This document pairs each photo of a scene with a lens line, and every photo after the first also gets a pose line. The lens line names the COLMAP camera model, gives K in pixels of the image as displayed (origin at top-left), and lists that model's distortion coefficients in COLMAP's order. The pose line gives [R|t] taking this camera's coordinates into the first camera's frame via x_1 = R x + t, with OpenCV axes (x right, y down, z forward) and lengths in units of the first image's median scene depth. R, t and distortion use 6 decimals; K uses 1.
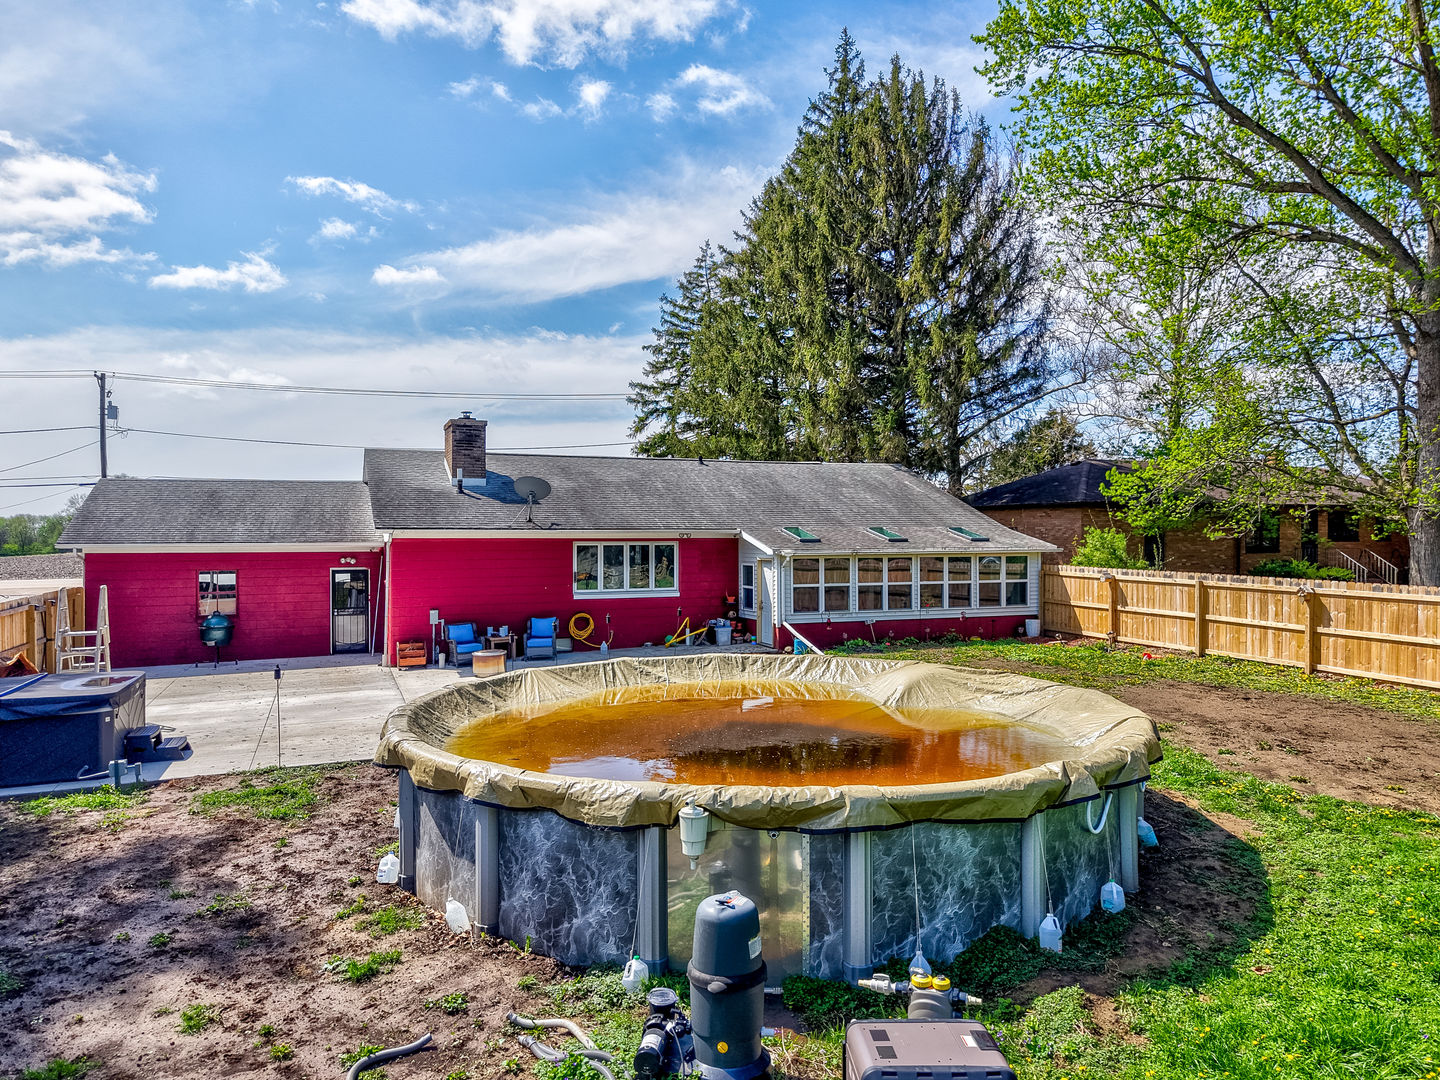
lens RADIAL K [[1007.7, 0, 720.0], [0, 1007.7, 540.0], [0, 0, 1]] dist [0.045307, -0.000162]
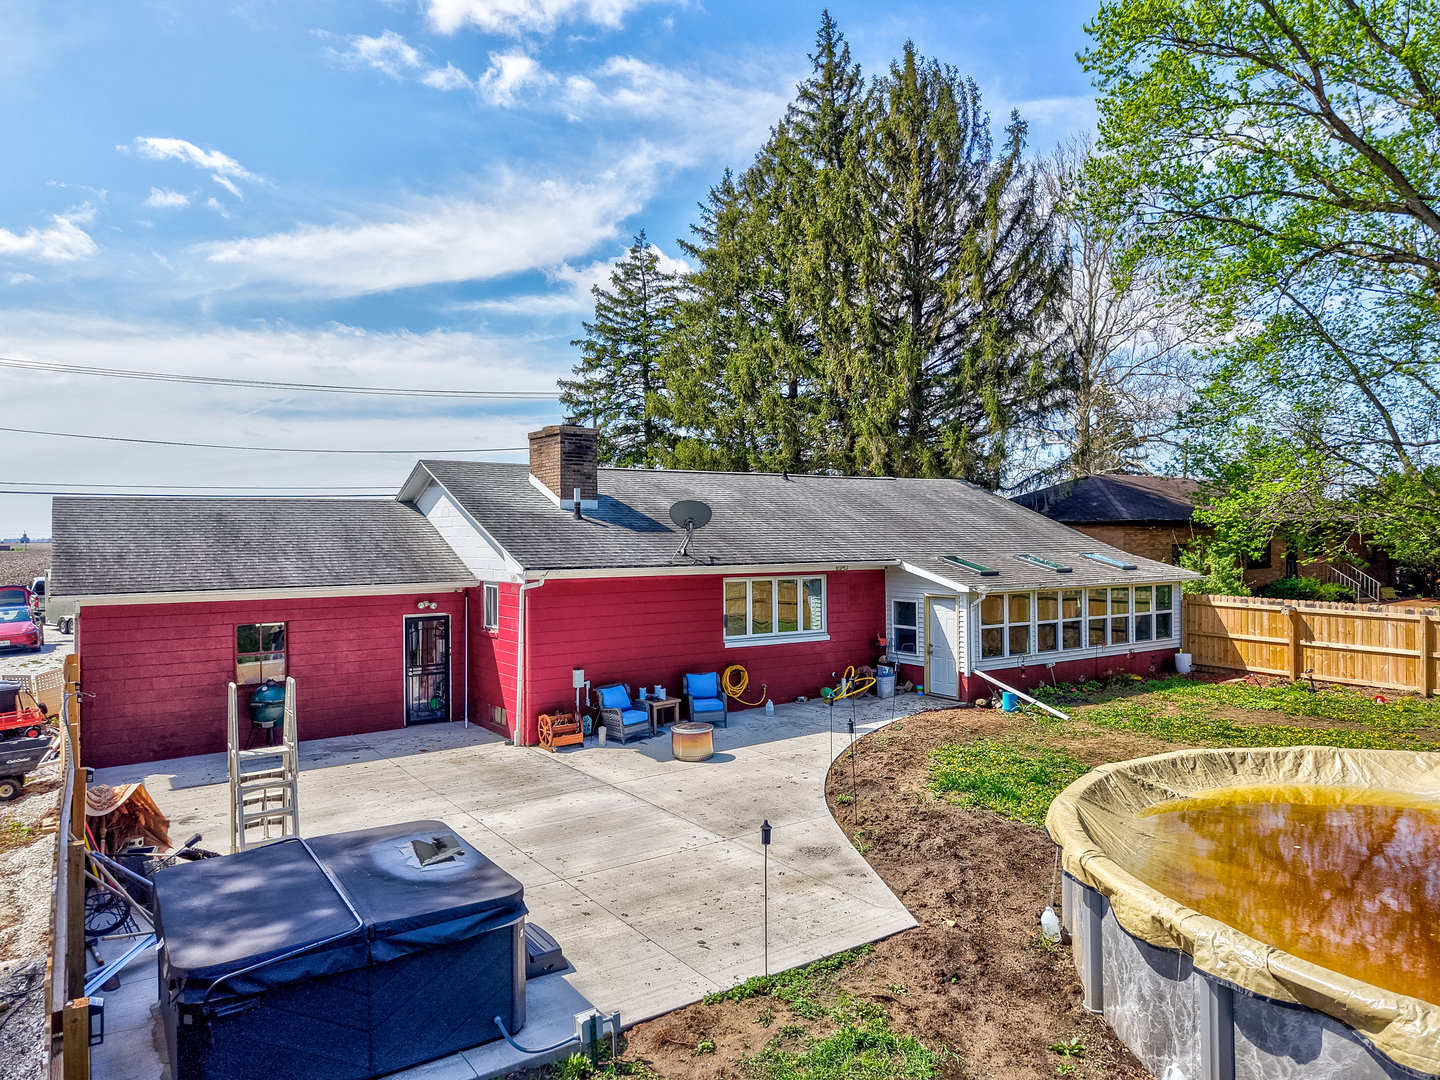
lens RADIAL K [[1014.2, 0, 739.7], [0, 1014.2, 578.8], [0, 0, 1]] dist [-0.176350, 0.290984]
pose [[0.980929, -0.012410, 0.193968, -0.278316], [0.005190, 0.999276, 0.037683, -0.027469], [-0.194295, -0.035958, 0.980284, 0.190613]]
